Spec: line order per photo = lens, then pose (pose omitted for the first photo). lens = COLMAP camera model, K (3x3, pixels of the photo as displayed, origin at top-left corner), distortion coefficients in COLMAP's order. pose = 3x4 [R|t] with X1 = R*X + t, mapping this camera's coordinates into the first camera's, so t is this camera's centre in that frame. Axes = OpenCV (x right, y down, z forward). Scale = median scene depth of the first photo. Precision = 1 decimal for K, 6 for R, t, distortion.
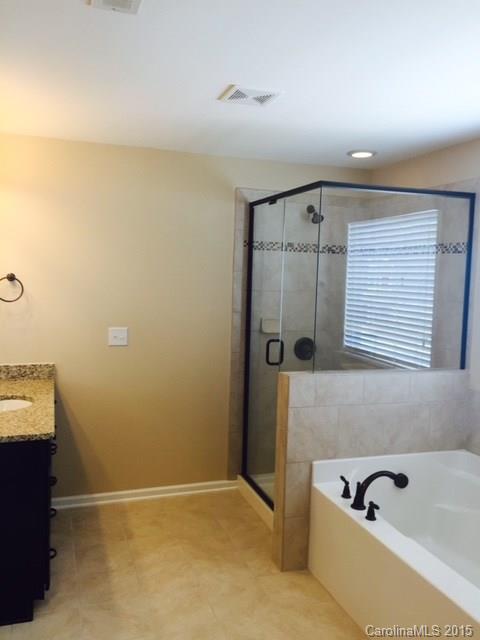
lens RADIAL K [[551.0, 0, 238.9], [0, 551.0, 316.6], [0, 0, 1]] dist [-0.000955, -0.011676]
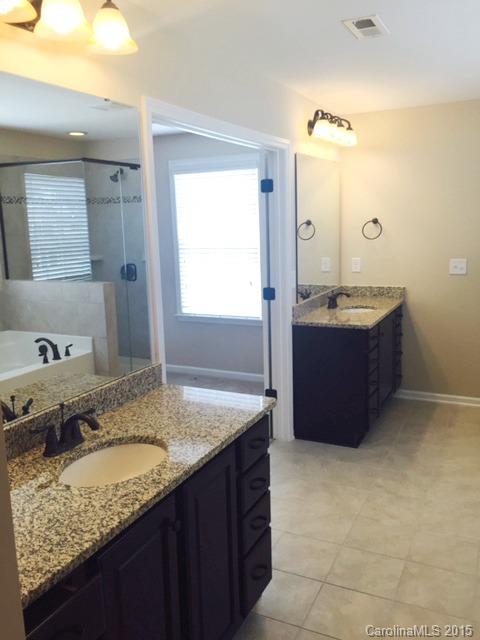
lens RADIAL K [[551.0, 0, 241.2], [0, 551.0, 320.3], [0, 0, 1]] dist [-0.000955, -0.011676]
pose [[0.712283, 0.074949, -0.697879, 0.301879], [-0.001356, 0.994428, 0.105413, 0.027865], [0.701891, -0.074138, 0.708416, -0.195136]]
